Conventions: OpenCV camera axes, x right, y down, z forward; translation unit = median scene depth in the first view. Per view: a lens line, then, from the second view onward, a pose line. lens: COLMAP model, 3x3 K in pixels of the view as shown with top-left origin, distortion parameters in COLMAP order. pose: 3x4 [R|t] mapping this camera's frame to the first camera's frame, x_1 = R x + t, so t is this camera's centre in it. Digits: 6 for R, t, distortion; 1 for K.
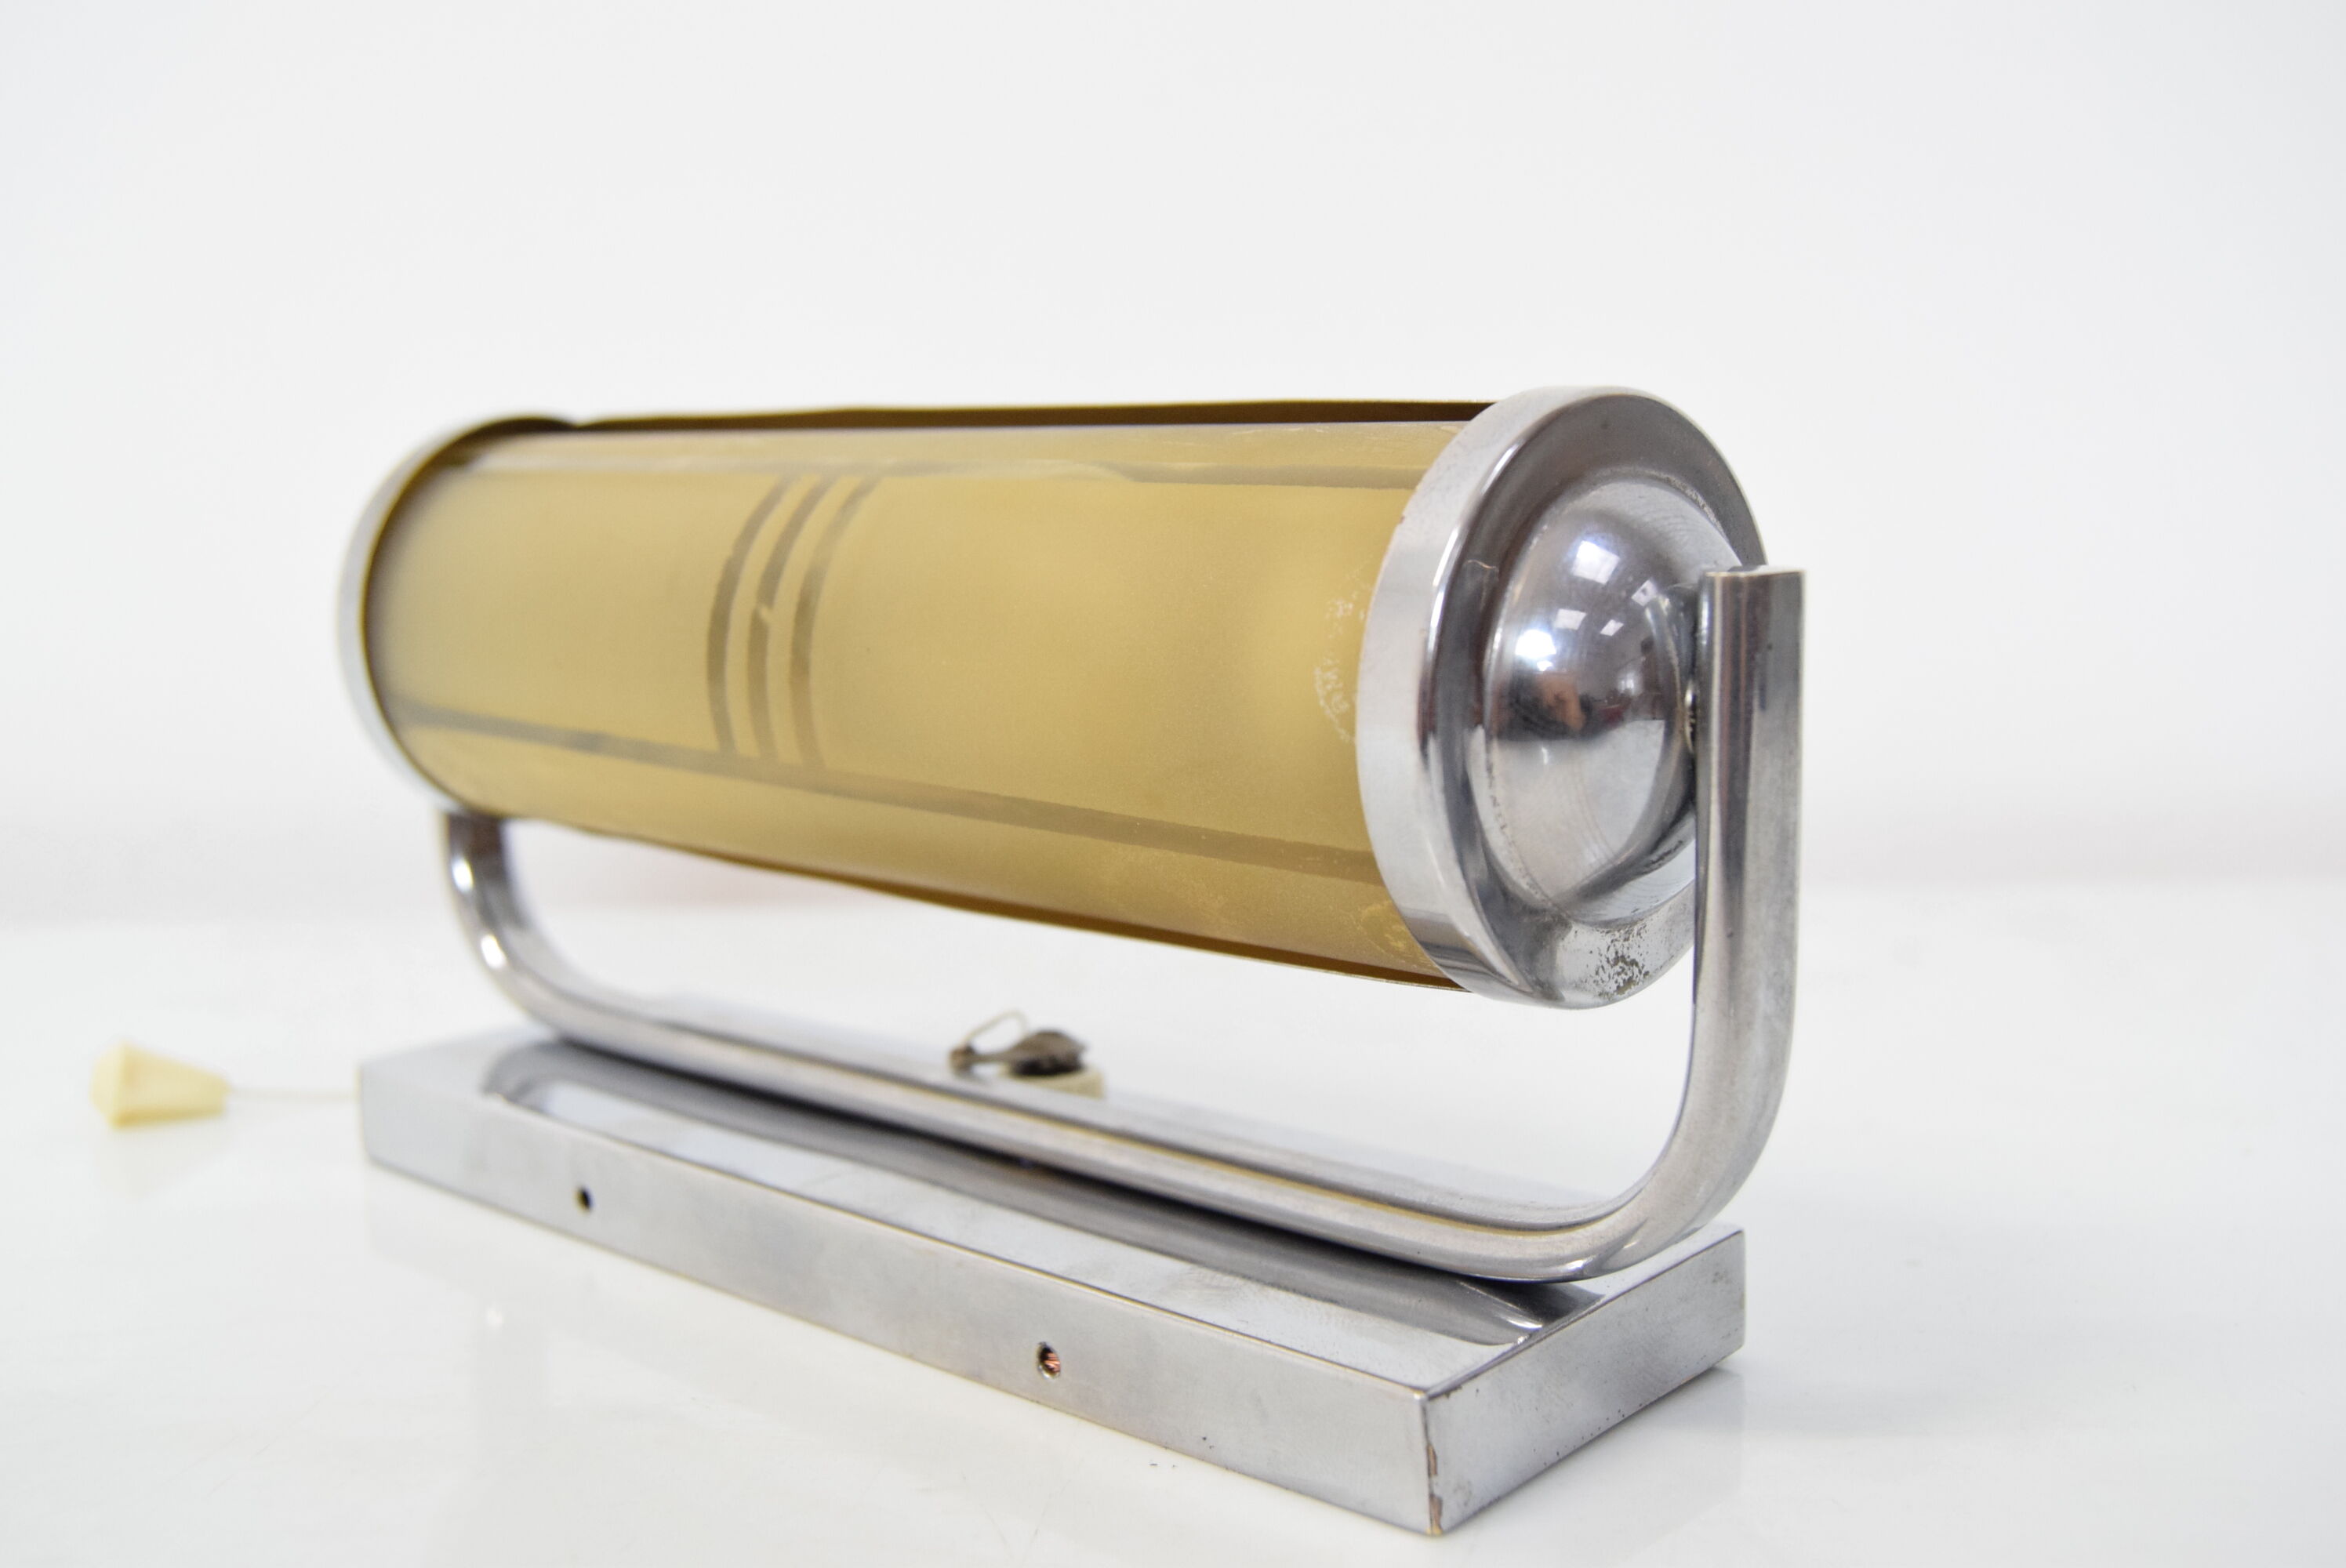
lens RADIAL K [[2536.6, 0, 1173.0], [0, 2536.6, 784.0], [0, 0, 1]] dist [-0.009963, 0.002953]
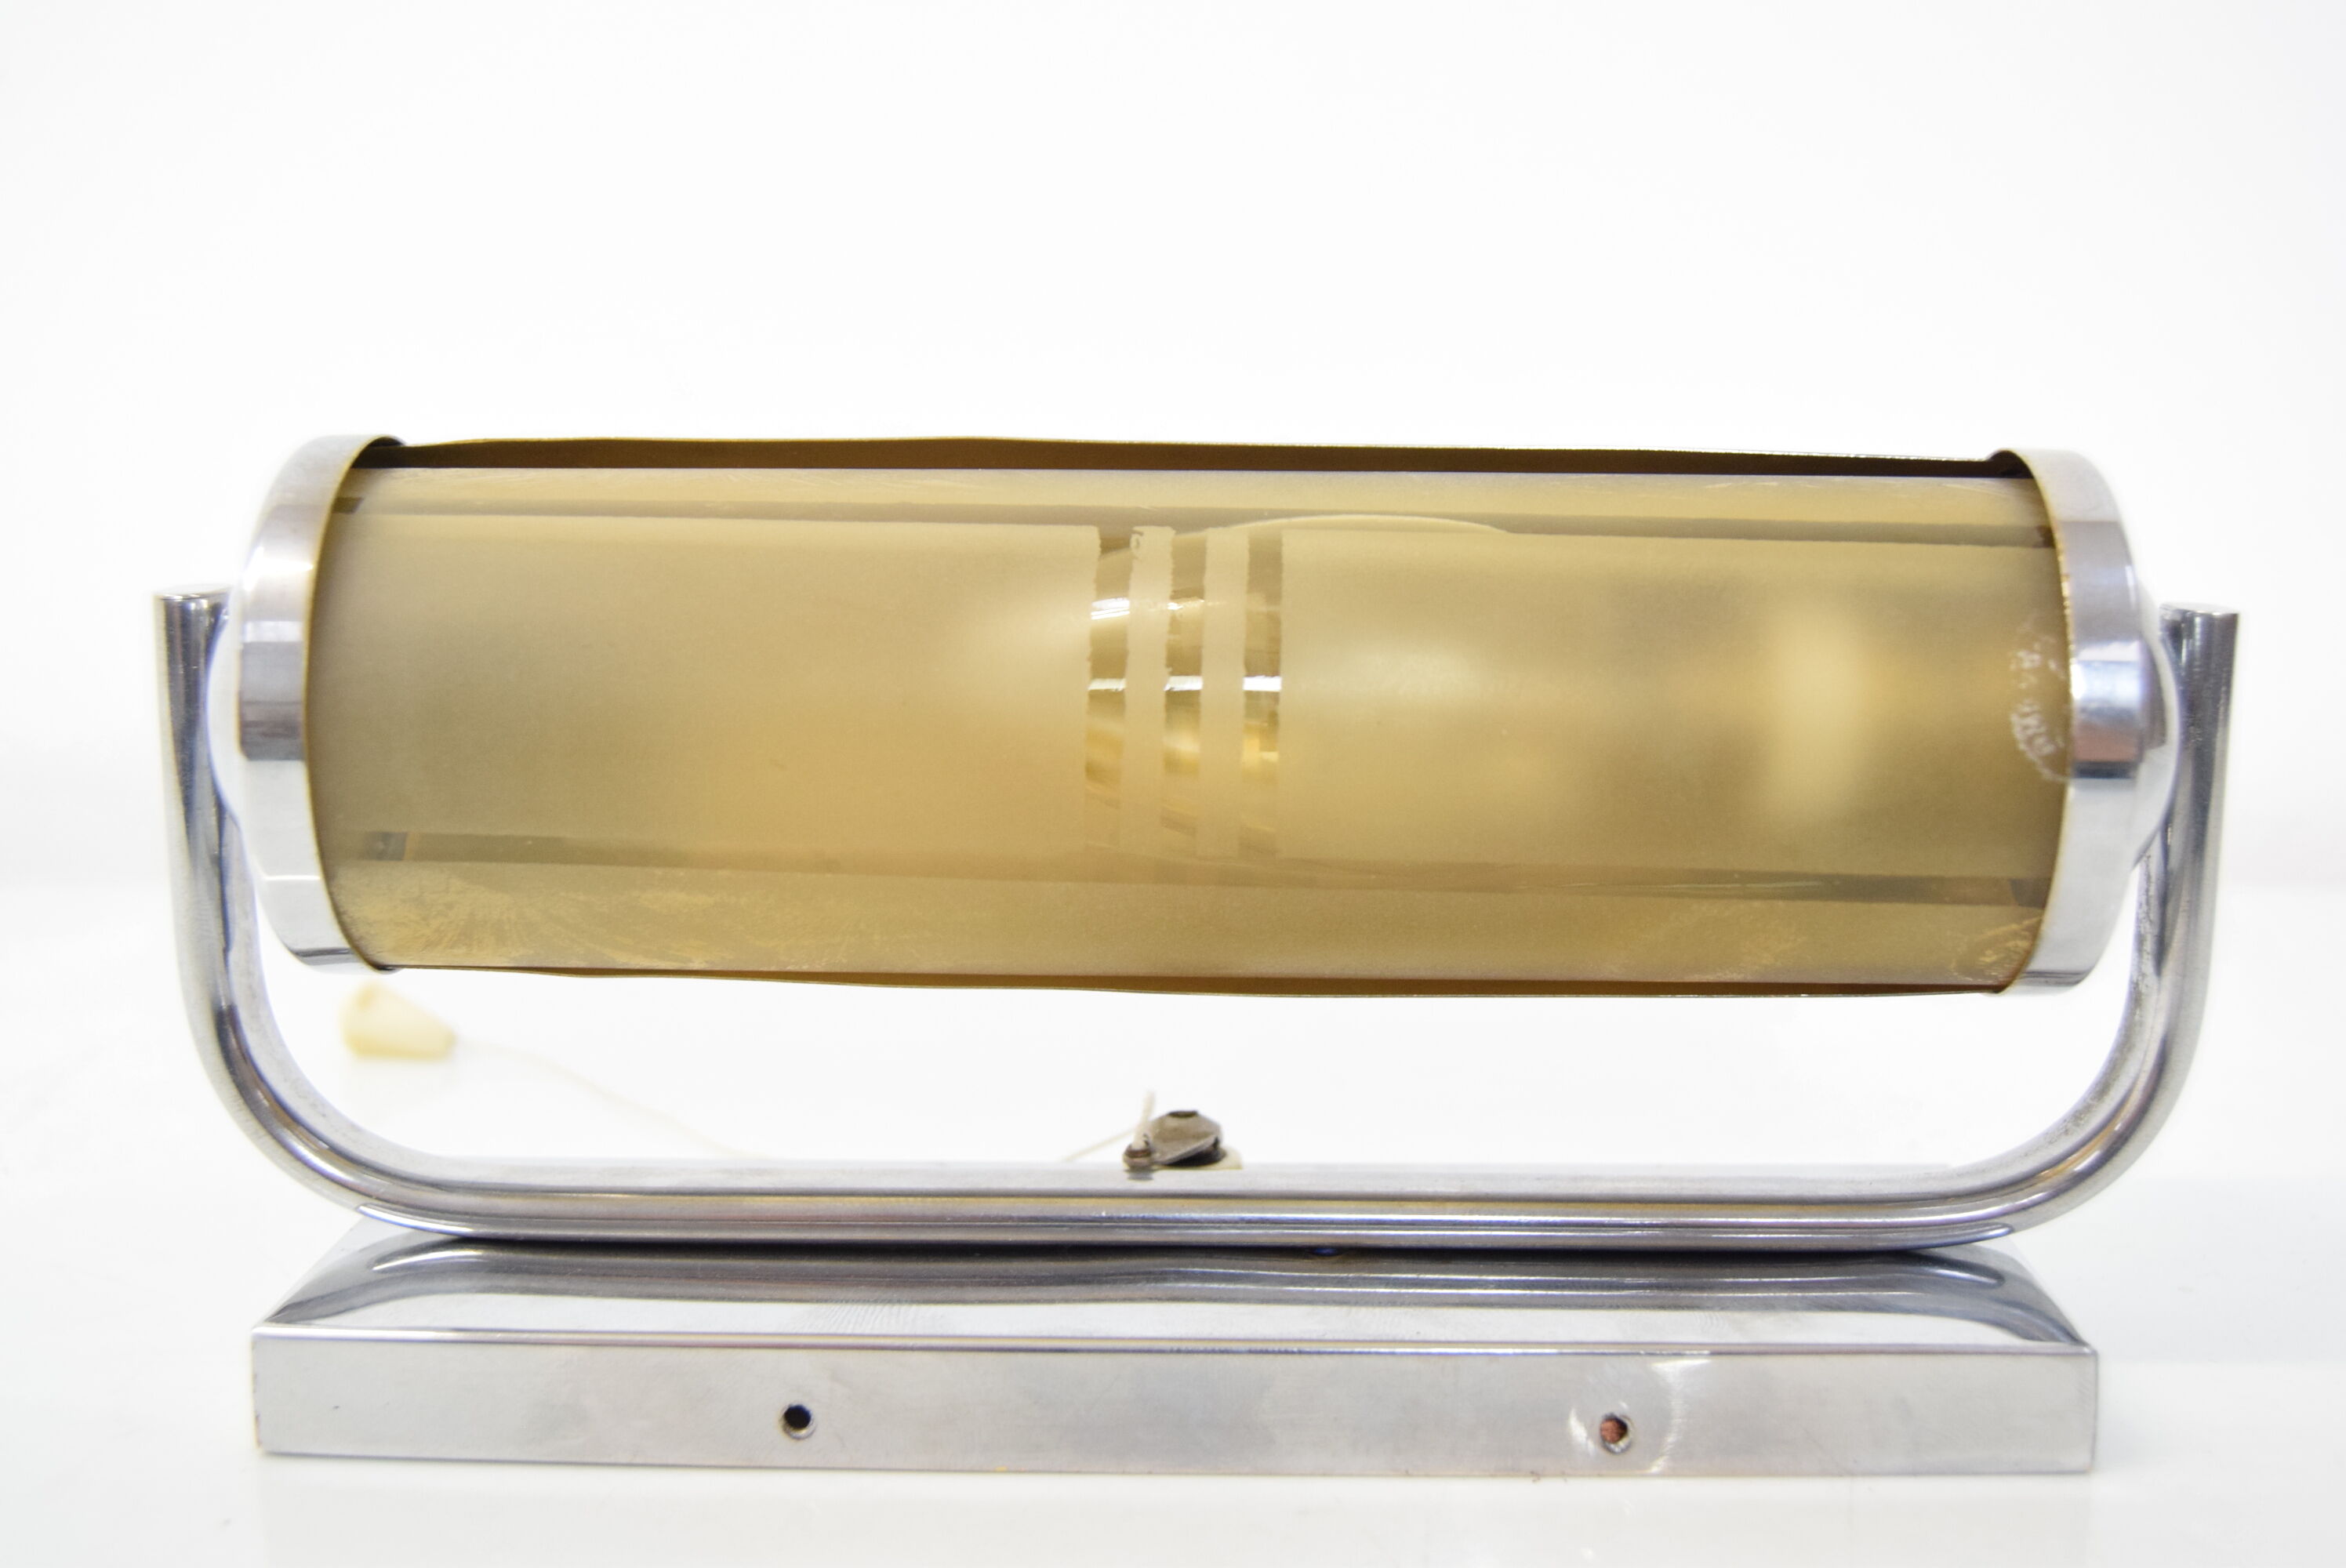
lens RADIAL K [[2244.1, 0, 1173.0], [0, 2244.1, 784.0], [0, 0, 1]] dist [-0.068671, 0.002409]
pose [[0.734523, -0.081081, 0.673722, -0.678329], [0.074562, 0.996468, 0.038632, -0.063725], [-0.674475, 0.021858, 0.737974, 0.433599]]
